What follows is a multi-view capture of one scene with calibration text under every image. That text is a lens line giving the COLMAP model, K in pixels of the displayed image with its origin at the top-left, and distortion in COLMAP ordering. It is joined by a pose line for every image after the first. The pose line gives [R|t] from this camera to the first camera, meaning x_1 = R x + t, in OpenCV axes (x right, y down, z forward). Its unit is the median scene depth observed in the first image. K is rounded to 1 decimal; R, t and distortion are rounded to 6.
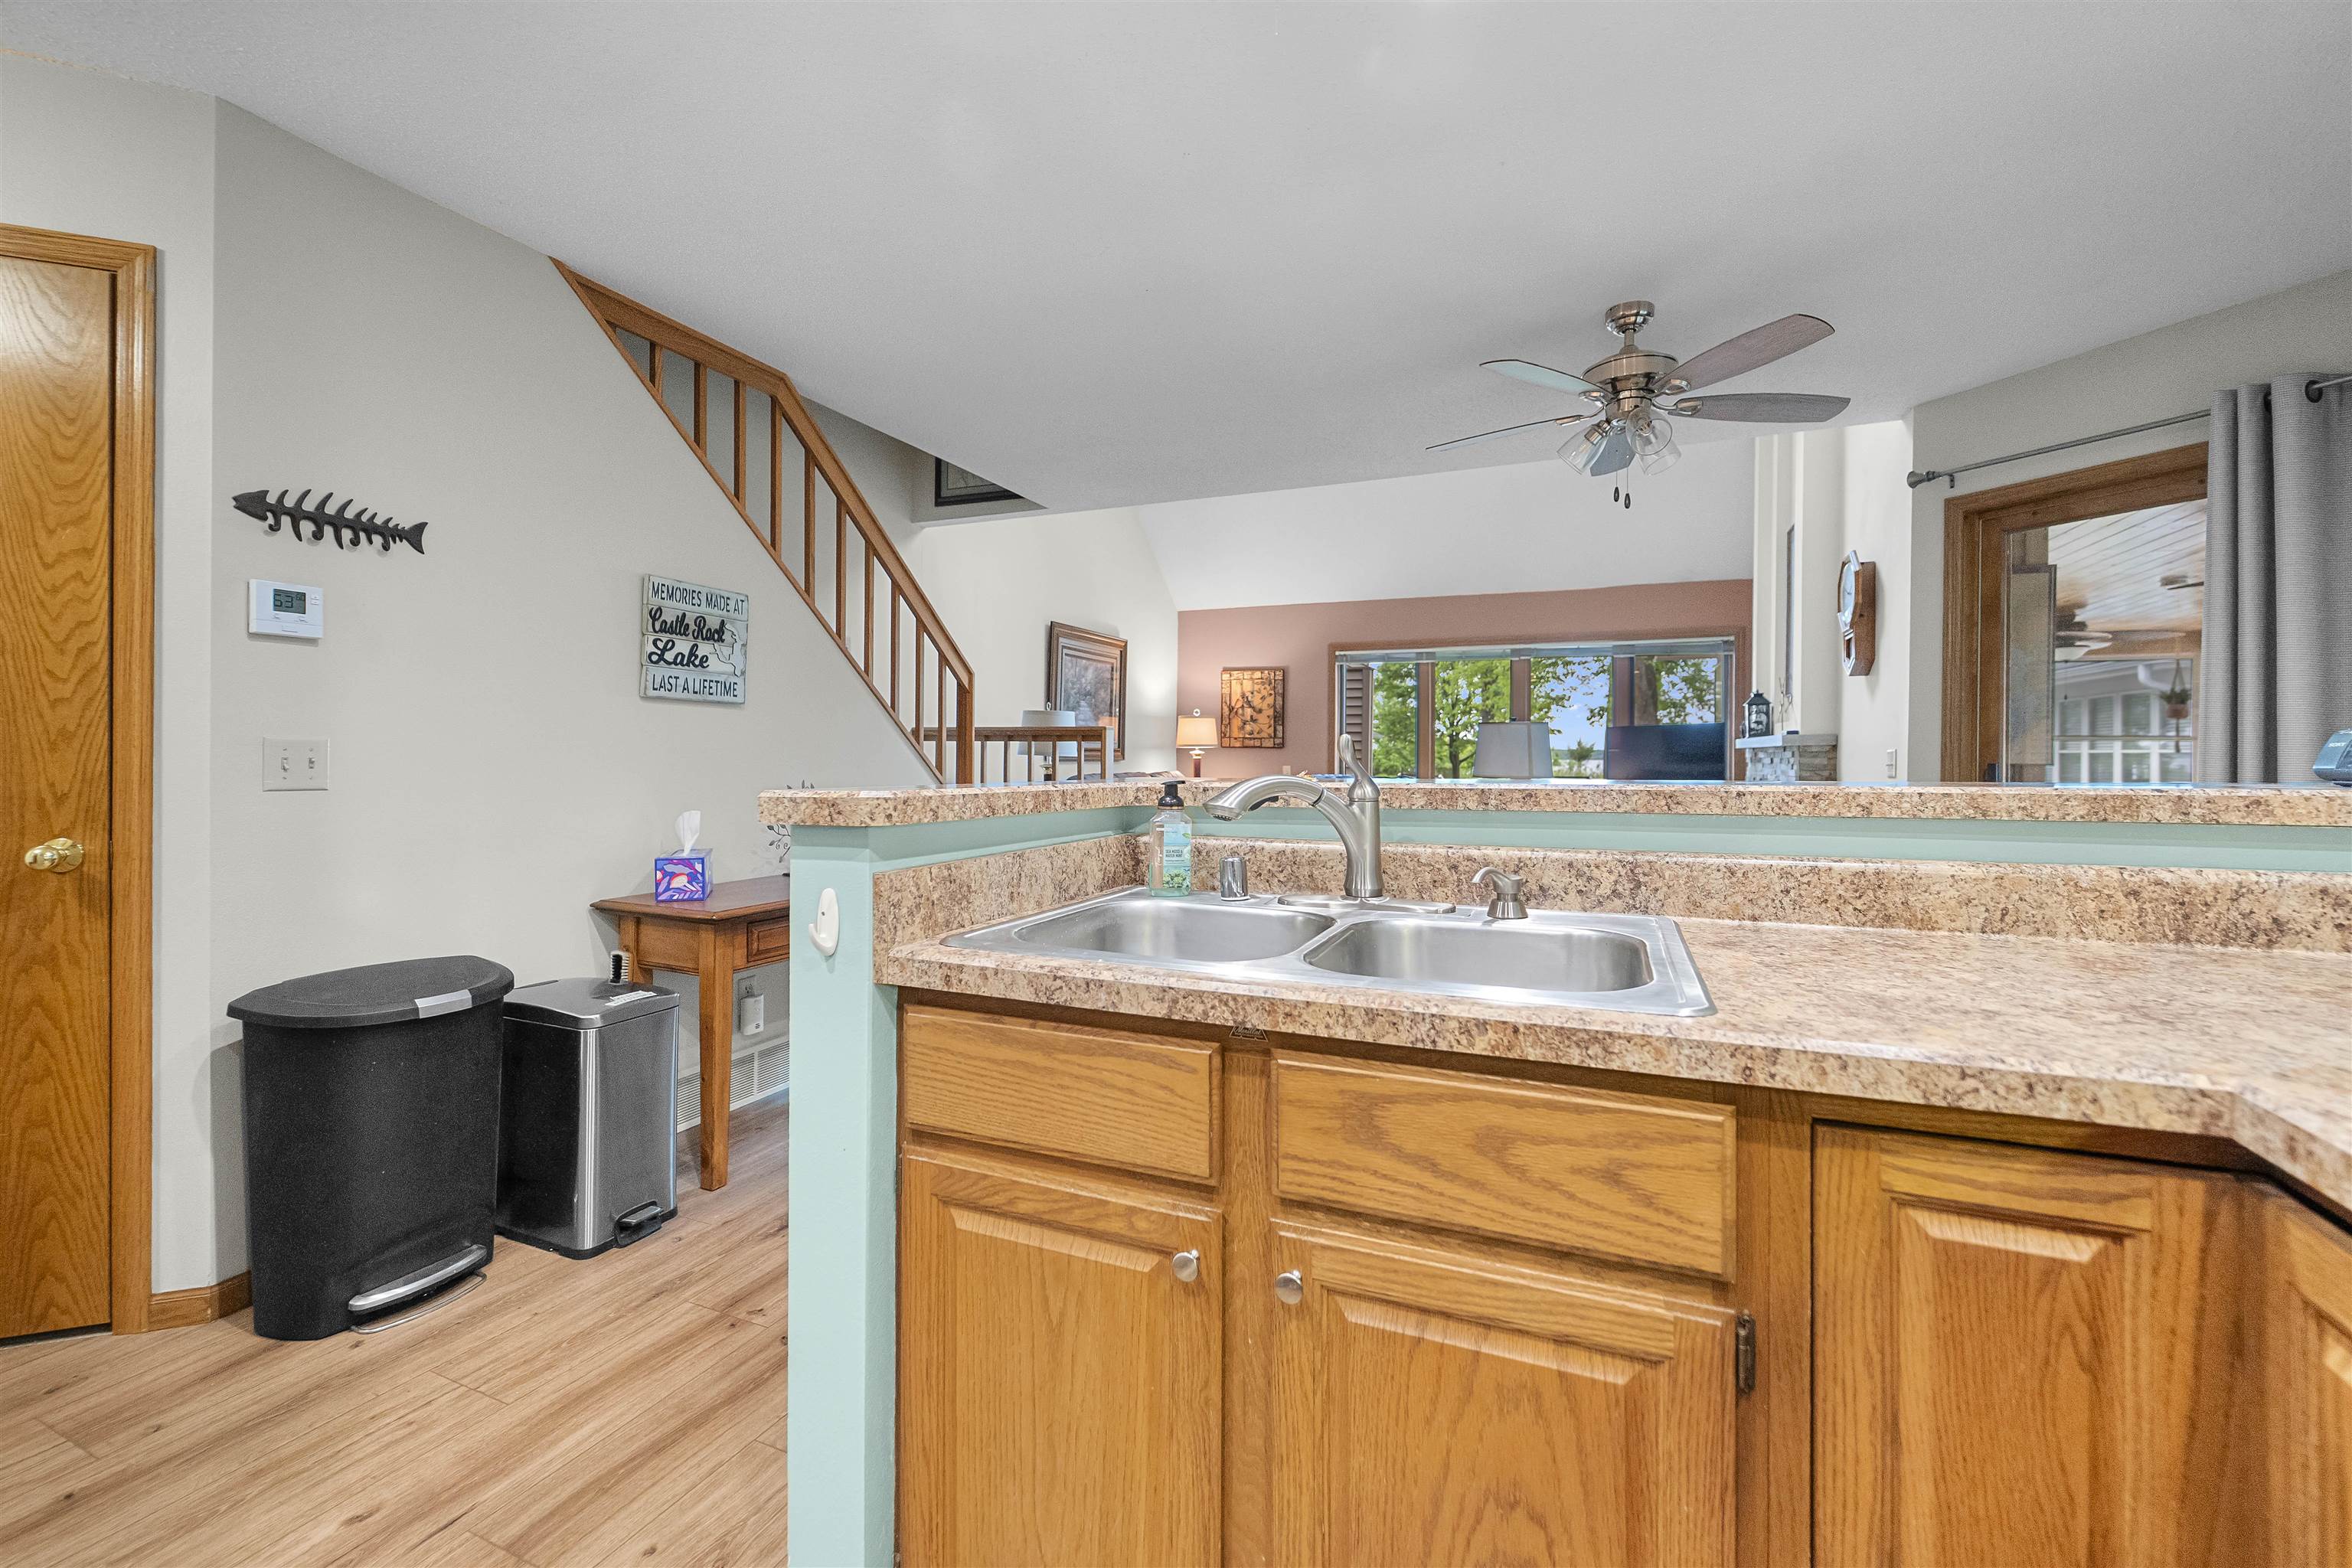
lens RADIAL K [[957.3, 0, 1175.1], [0, 957.3, 753.8], [0, 0, 1]] dist [0.000515, -0.000391]
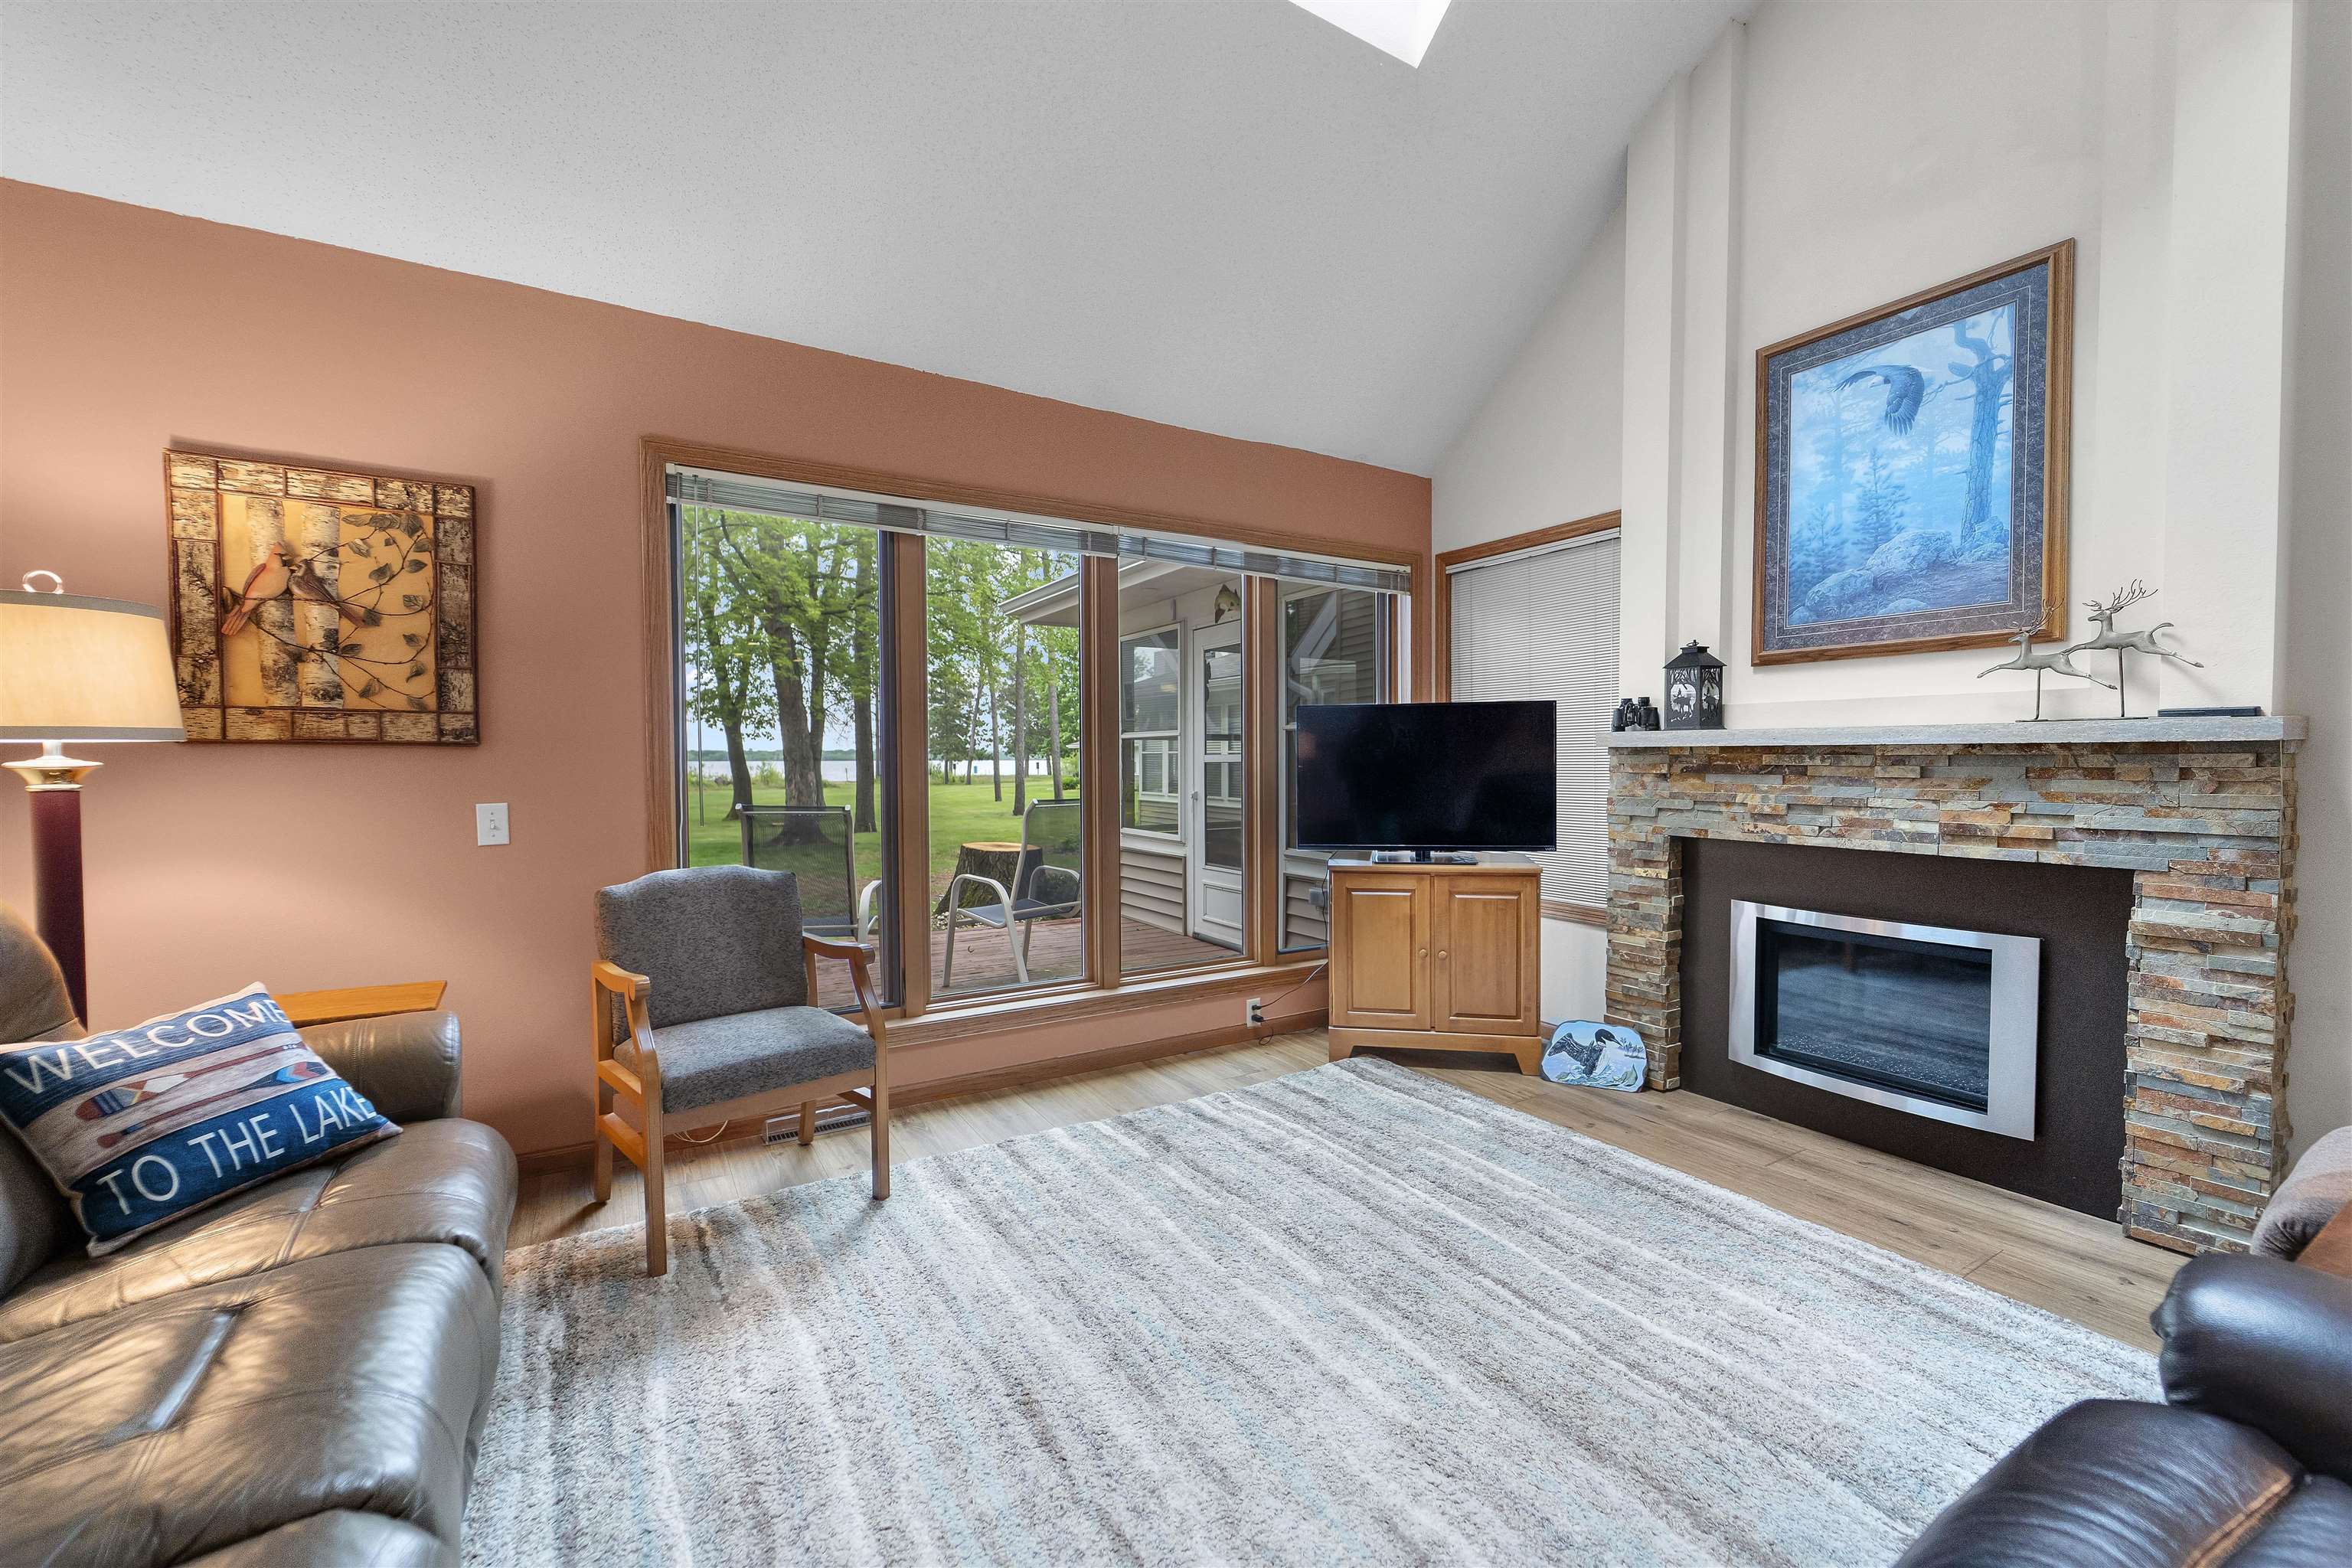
lens RADIAL K [[955.1, 0, 1176.0], [0, 955.1, 784.0], [0, 0, 1]] dist [0.002345, -0.000169]
pose [[0.578040, -0.030909, 0.815423, -0.008229], [0.005173, 0.999401, 0.034216, -0.003046], [-0.815992, -0.015560, 0.577854, 0.636669]]
